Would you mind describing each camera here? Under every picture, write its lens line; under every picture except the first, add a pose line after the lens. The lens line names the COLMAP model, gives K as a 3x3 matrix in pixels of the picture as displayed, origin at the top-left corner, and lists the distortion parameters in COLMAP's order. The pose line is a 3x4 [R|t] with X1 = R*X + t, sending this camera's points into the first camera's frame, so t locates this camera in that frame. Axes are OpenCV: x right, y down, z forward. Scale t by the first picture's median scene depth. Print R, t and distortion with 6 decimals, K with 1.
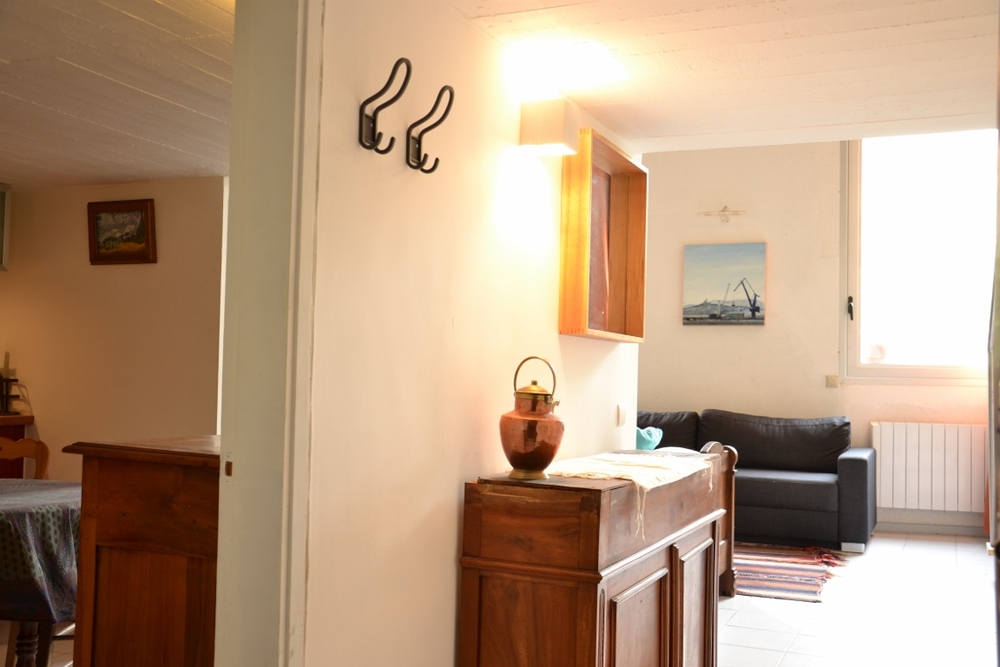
lens RADIAL K [[992.9, 0, 500.6], [0, 992.9, 328.8], [0, 0, 1]] dist [-0.071189, 0.000000]
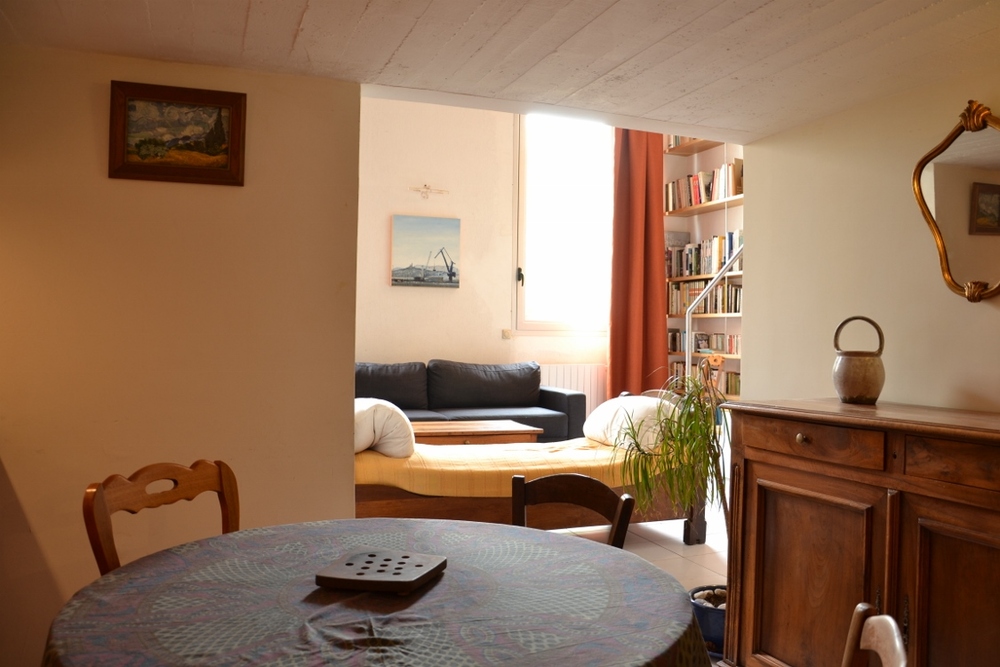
lens RADIAL K [[791.9, 0, 499.9], [0, 791.9, 330.3], [0, 0, 1]] dist [-0.113458, 0.016024]
pose [[0.701188, -0.014040, 0.712839, -0.381857], [-0.024233, 0.998759, 0.043509, 0.004608], [-0.712565, -0.047782, 0.699977, 0.291548]]
